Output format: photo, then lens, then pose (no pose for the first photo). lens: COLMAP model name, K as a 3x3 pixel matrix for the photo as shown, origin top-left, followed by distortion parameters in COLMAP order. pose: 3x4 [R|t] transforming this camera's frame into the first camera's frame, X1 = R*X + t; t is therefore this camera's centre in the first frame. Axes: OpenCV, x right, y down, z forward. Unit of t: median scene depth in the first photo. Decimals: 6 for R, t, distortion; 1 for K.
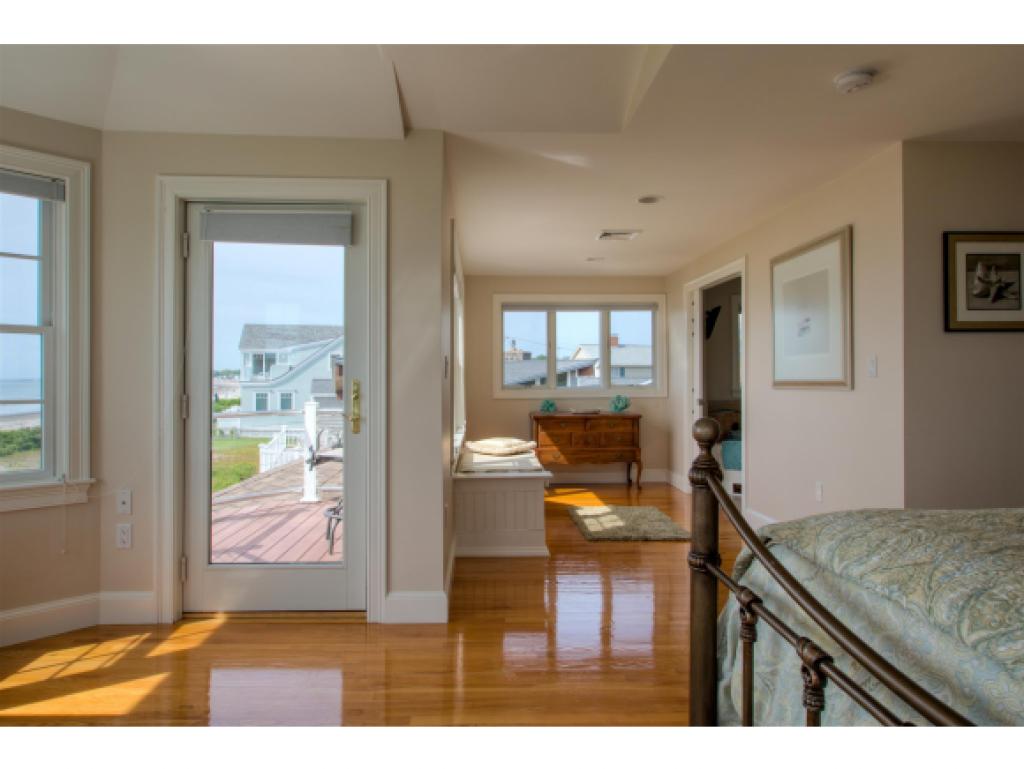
lens RADIAL K [[629.7, 0, 510.3], [0, 629.7, 376.0], [0, 0, 1]] dist [-0.004005, 0.001894]
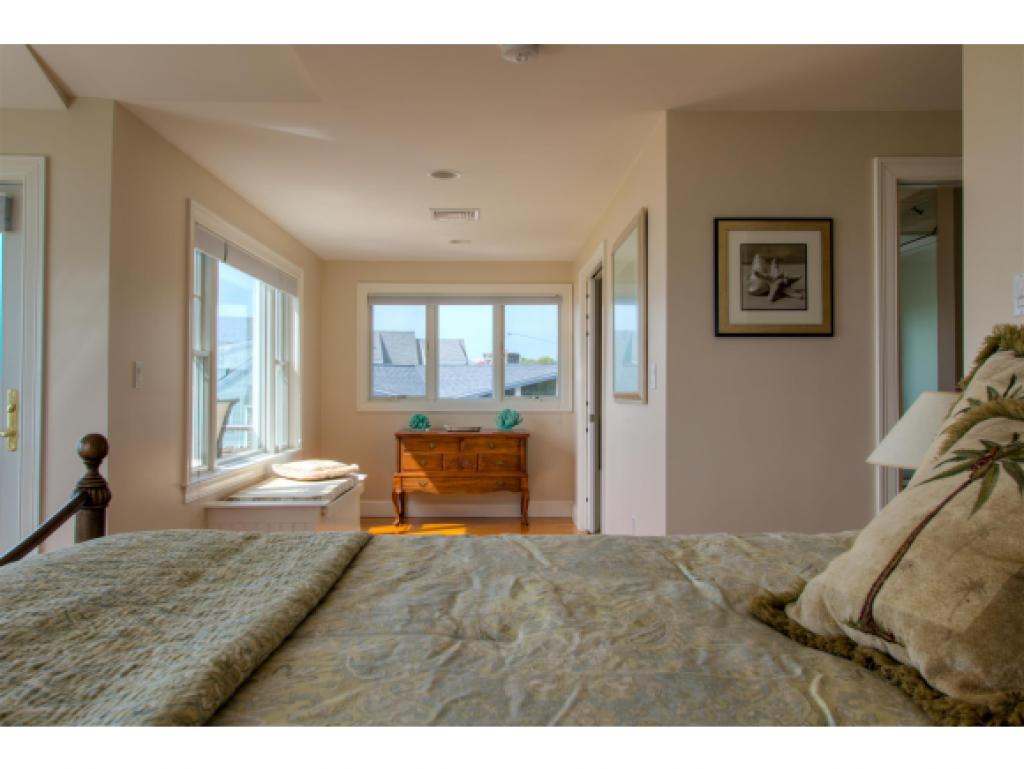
lens RADIAL K [[809.5, 0, 511.5], [0, 809.5, 377.2], [0, 0, 1]] dist [0.014789, 0.011971]
pose [[0.999669, 0.006255, -0.024973, 0.212518], [-0.006428, 0.999956, -0.006855, -0.003247], [0.024929, 0.007013, 0.999665, -0.043220]]
